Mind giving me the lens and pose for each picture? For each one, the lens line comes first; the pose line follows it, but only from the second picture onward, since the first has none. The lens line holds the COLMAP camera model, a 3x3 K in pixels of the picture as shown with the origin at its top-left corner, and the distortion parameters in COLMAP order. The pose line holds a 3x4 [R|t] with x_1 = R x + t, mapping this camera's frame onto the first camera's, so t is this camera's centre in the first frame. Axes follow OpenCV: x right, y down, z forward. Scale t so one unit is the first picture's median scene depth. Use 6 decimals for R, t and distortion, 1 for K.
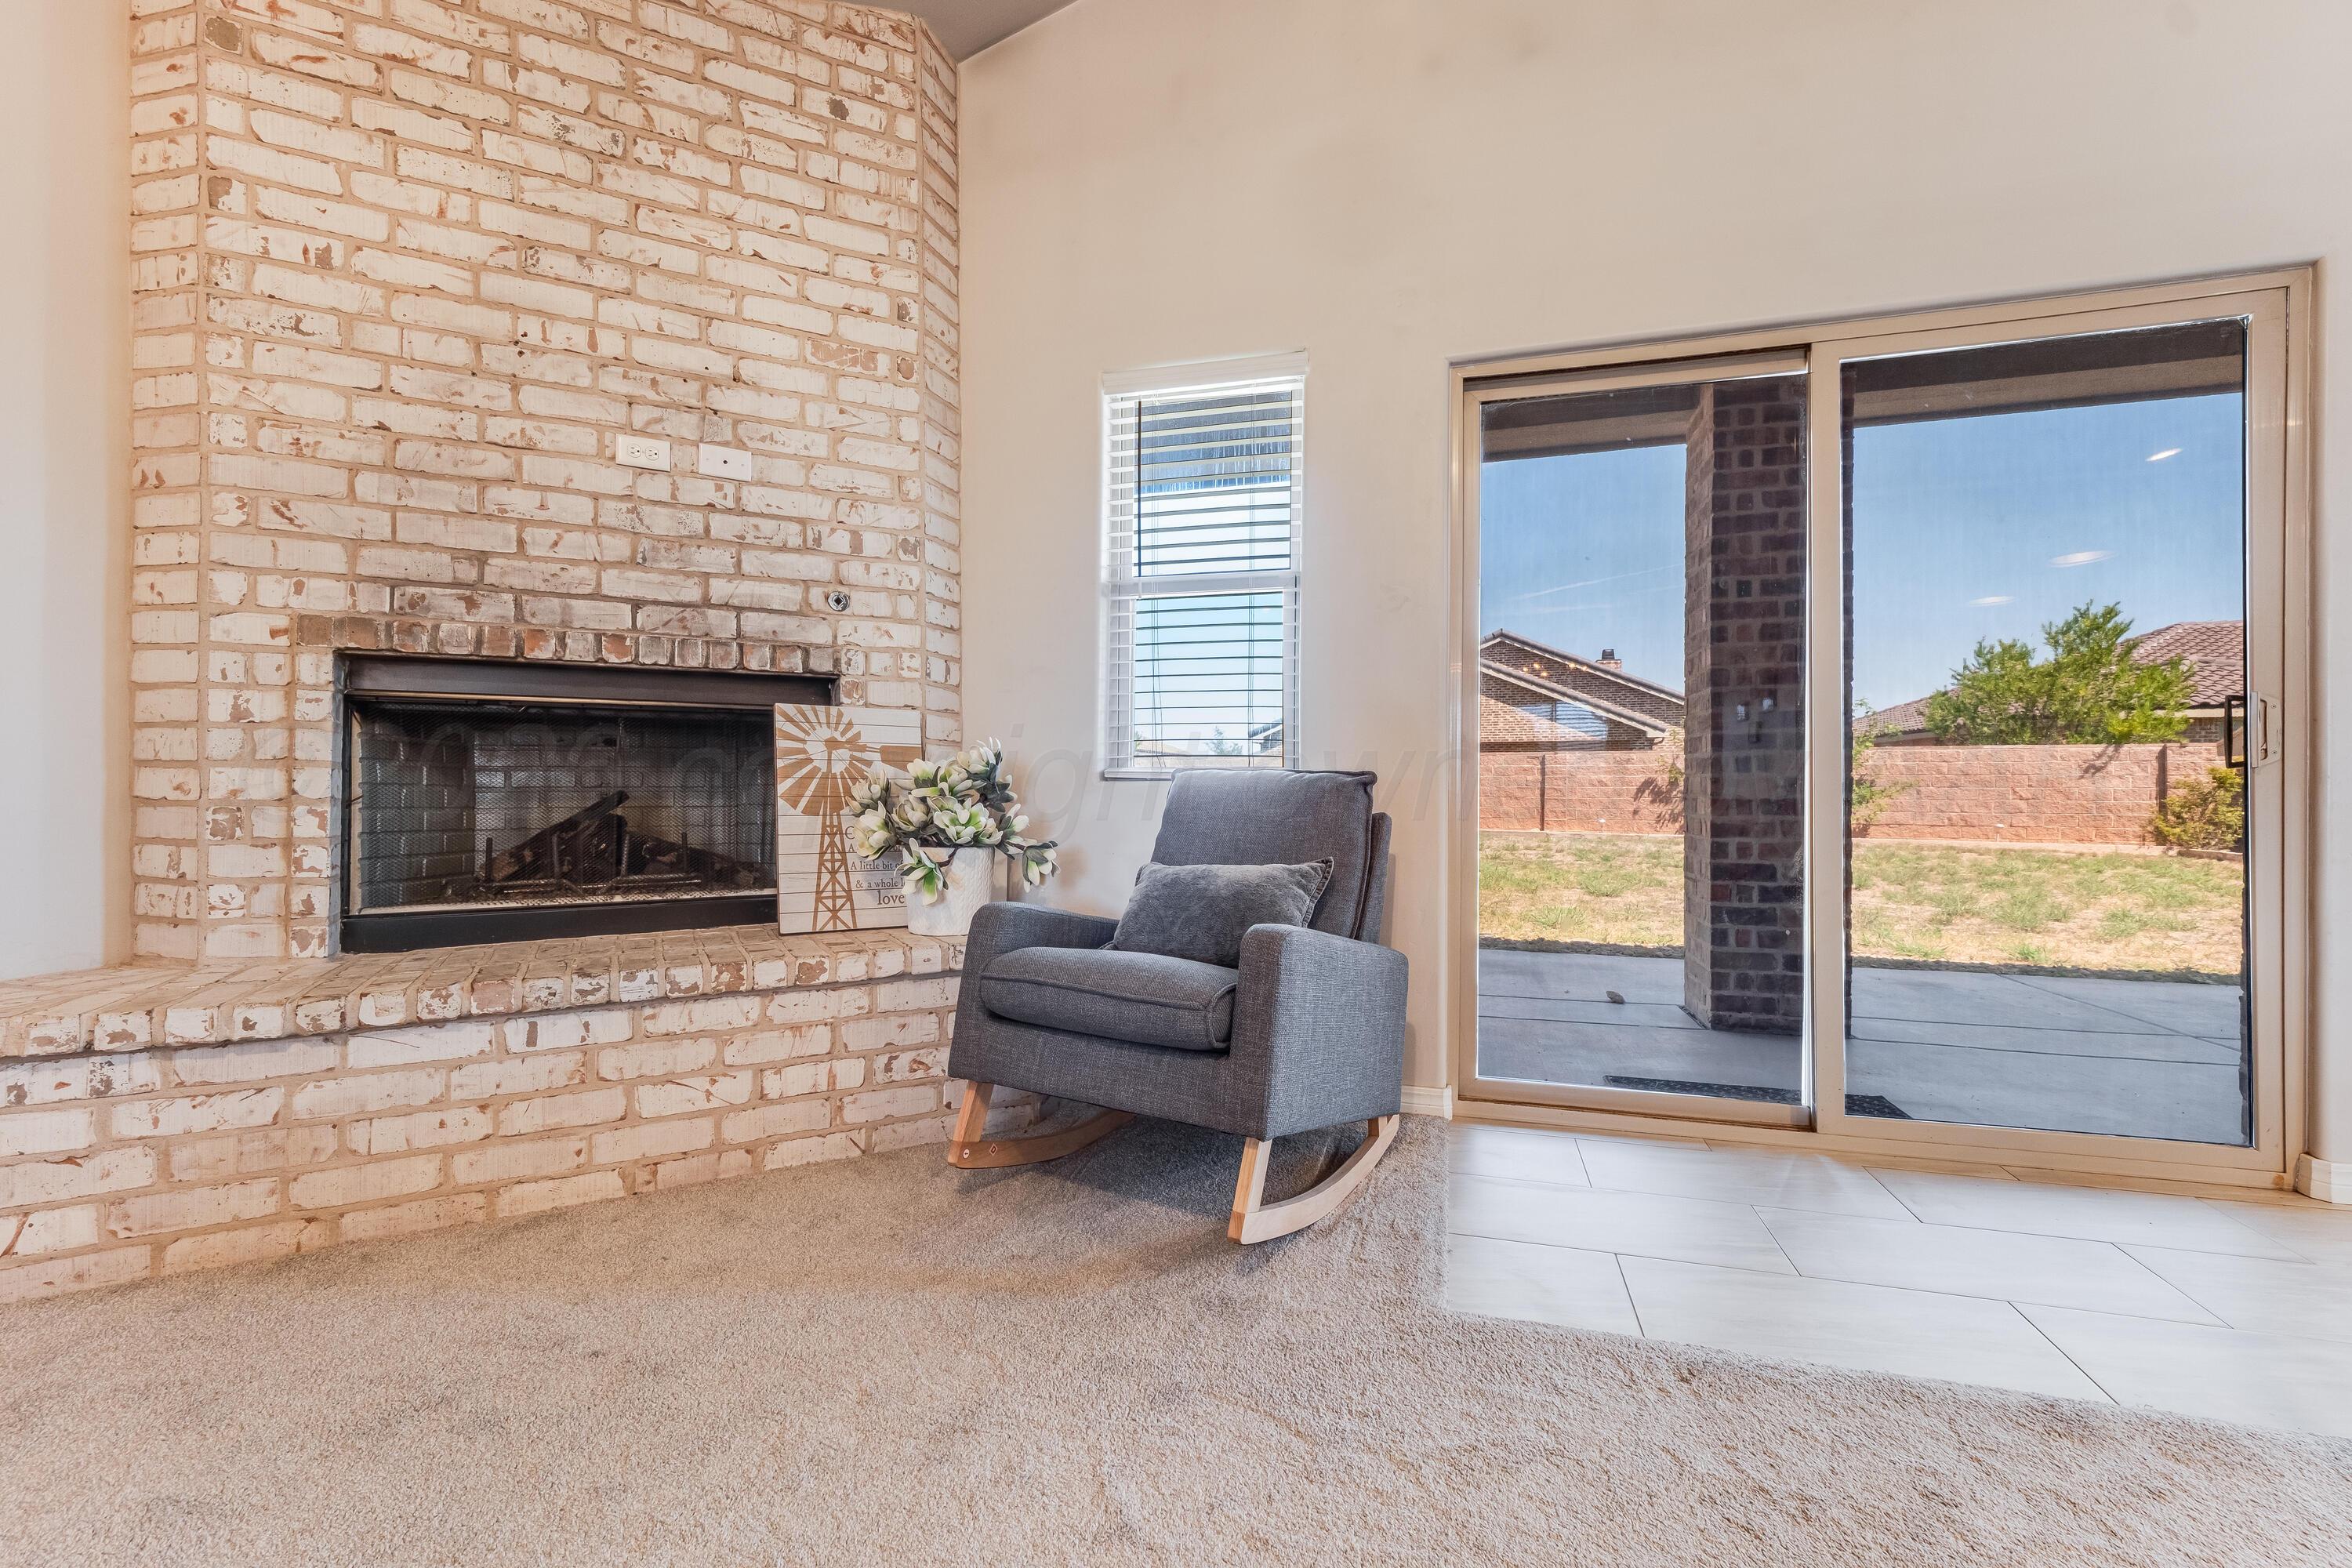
lens RADIAL K [[993.1, 0, 1170.4], [0, 993.1, 788.5], [0, 0, 1]] dist [0.011172, -0.002944]
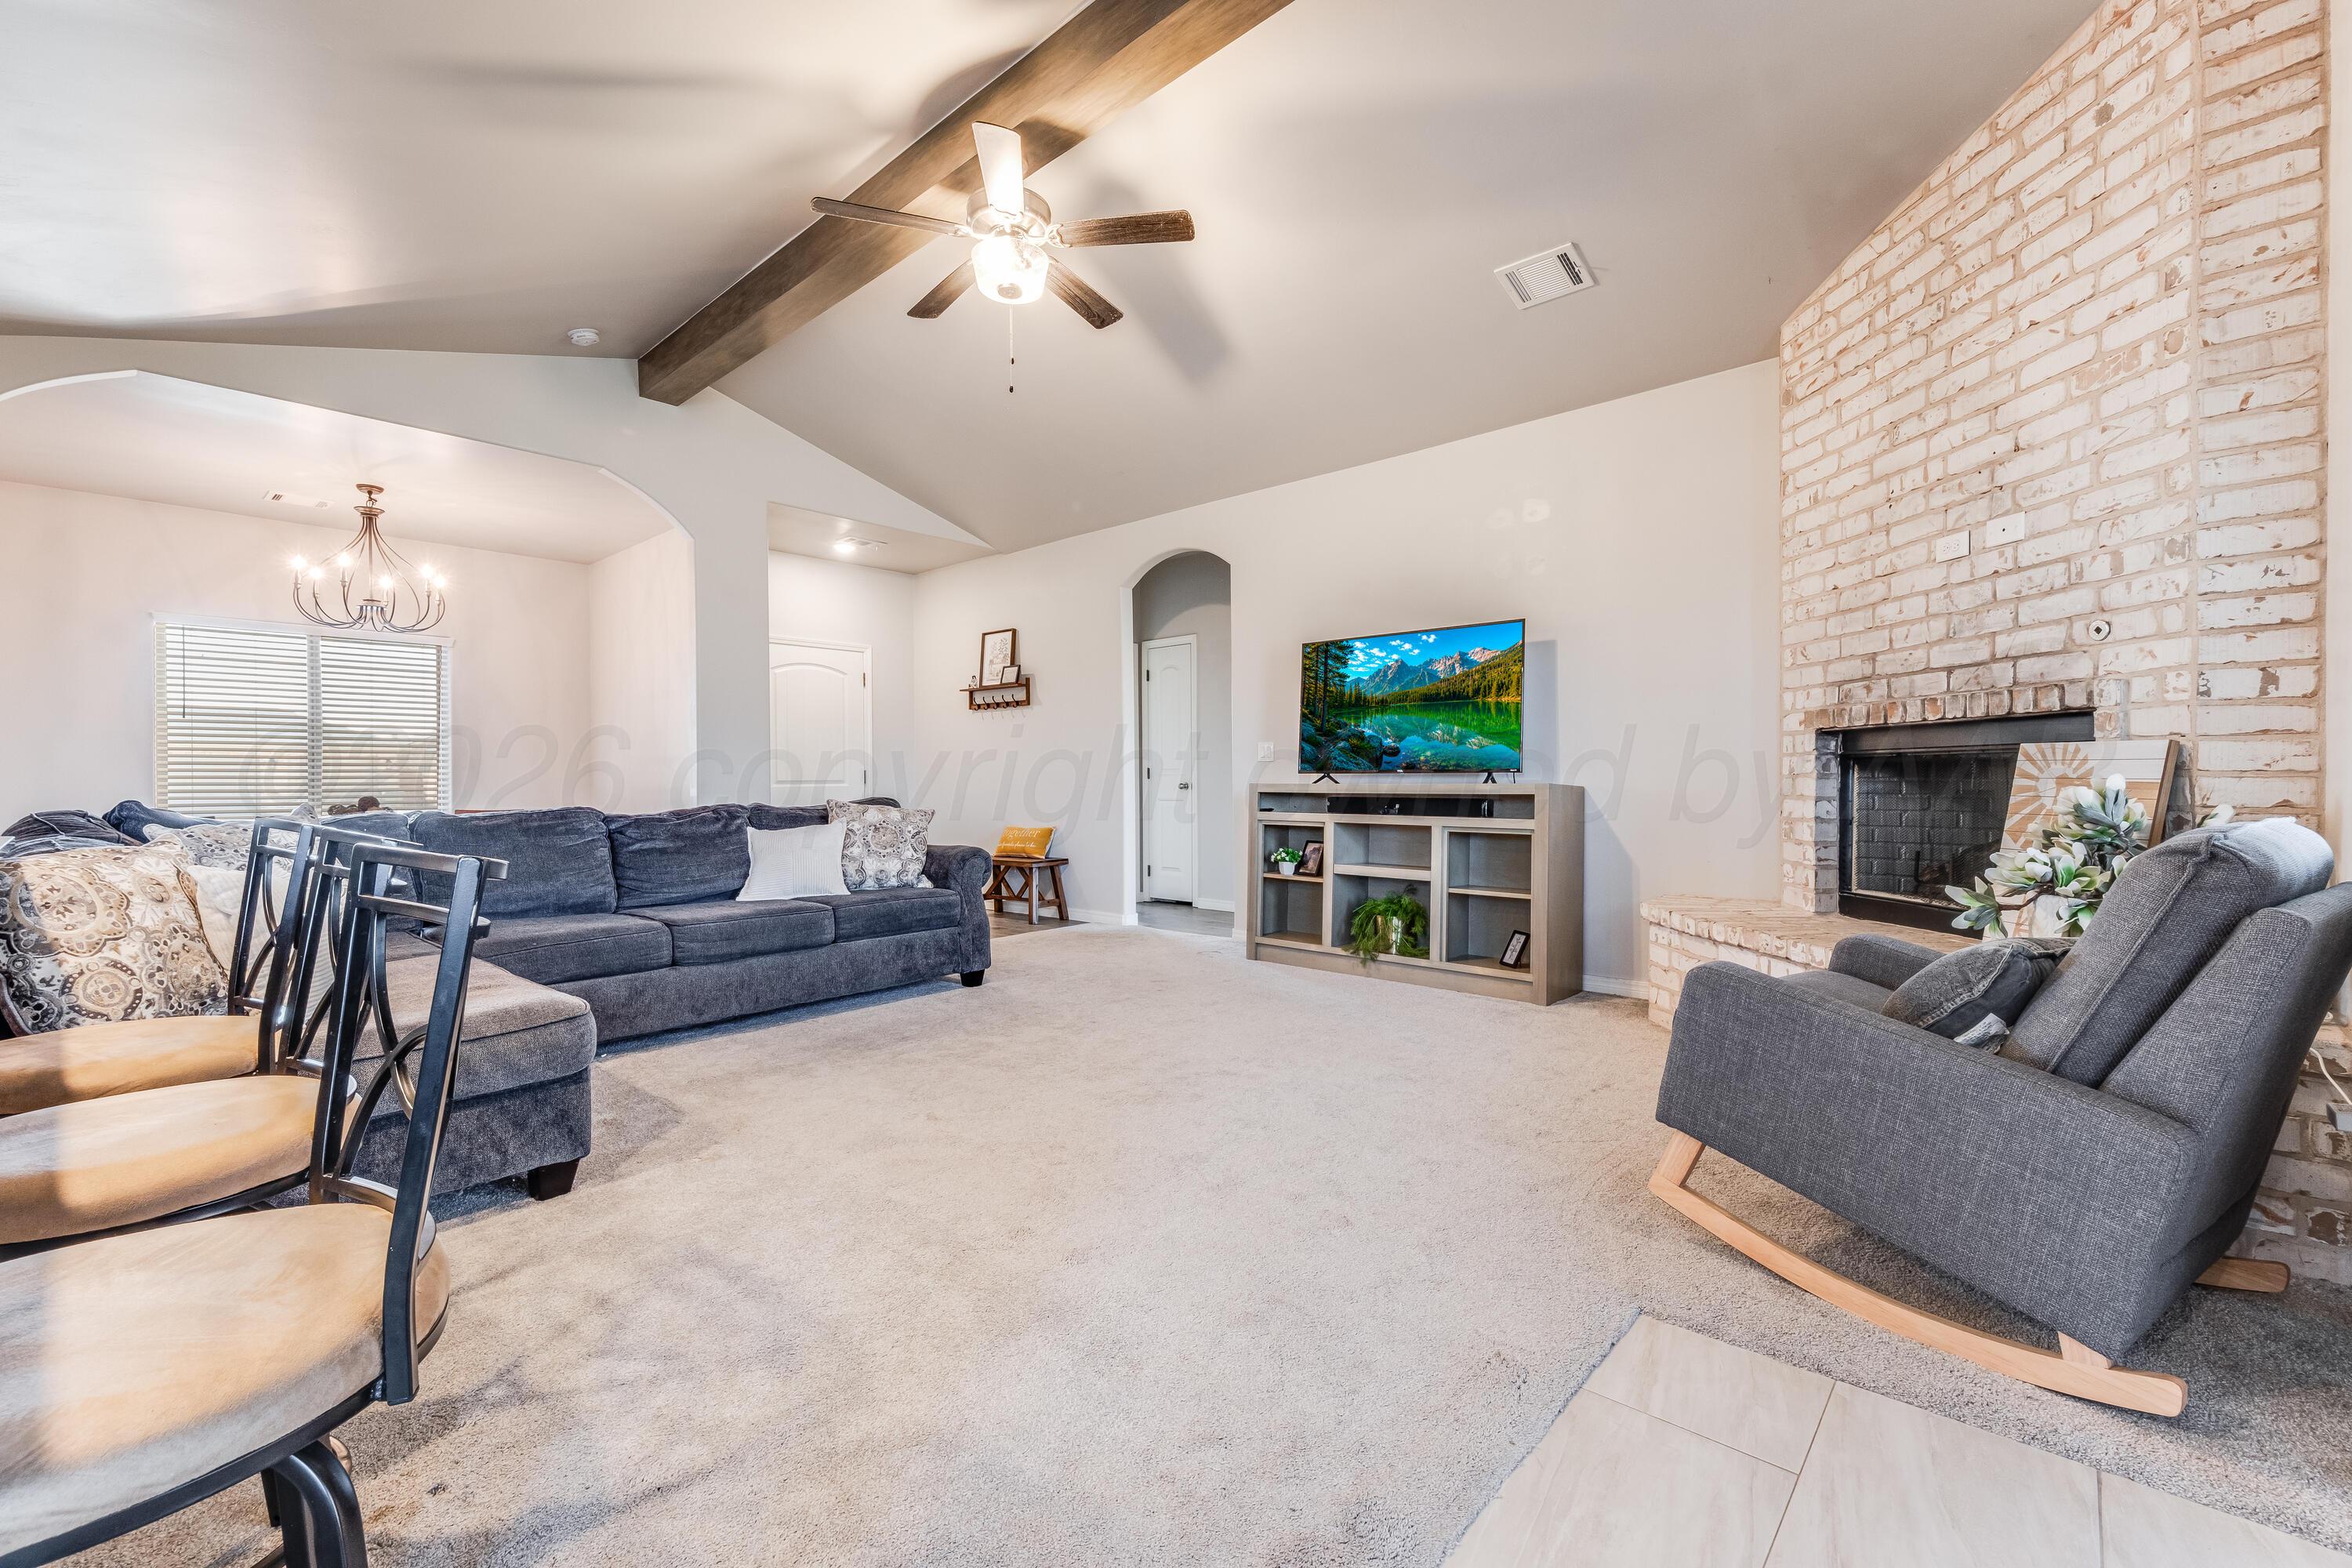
lens RADIAL K [[993.7, 0, 1166.1], [0, 993.7, 785.1], [0, 0, 1]] dist [0.003853, -0.000339]
pose [[-0.446051, 0.006479, -0.894984, 0.980392], [0.006111, 0.999973, 0.004194, -0.051248], [0.894987, -0.003598, -0.446078, 0.657431]]
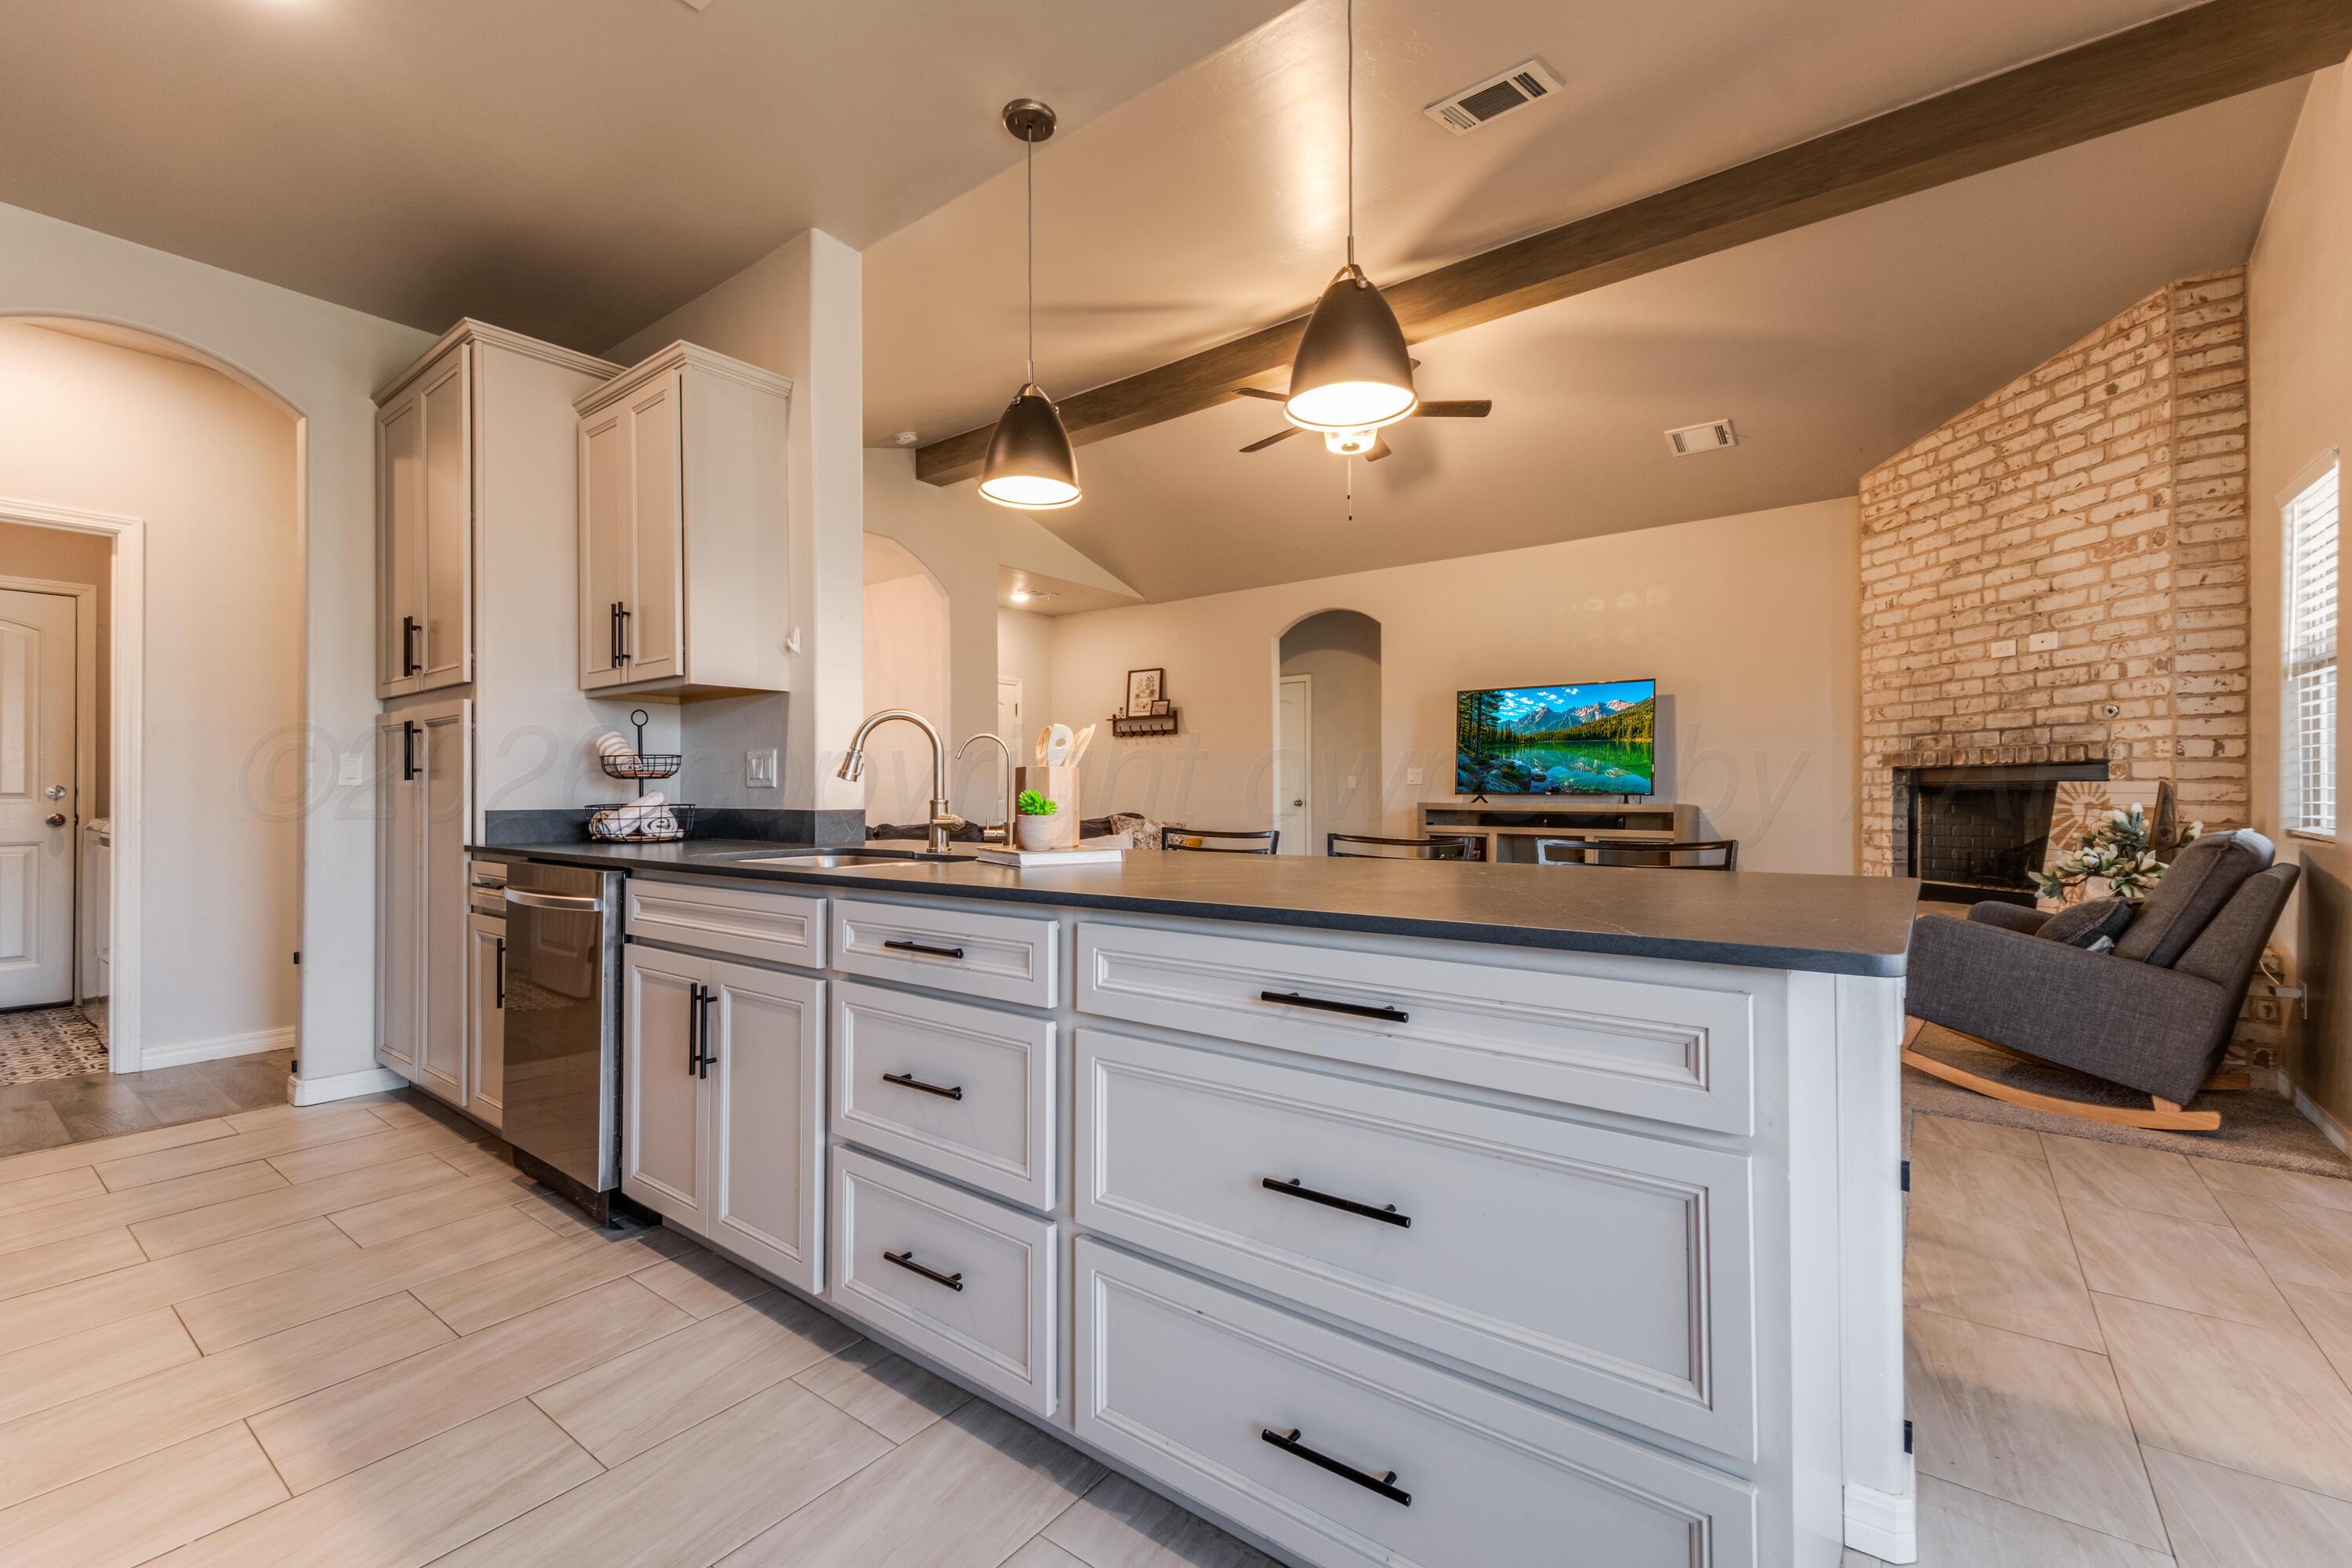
lens RADIAL K [[993.1, 0, 1170.4], [0, 993.1, 788.5], [0, 0, 1]] dist [0.011172, -0.002944]
pose [[-0.365269, -0.004166, -0.930893, 1.712378], [0.003570, 0.999976, -0.005876, -0.069821], [0.930895, -0.005470, -0.365246, 0.228396]]
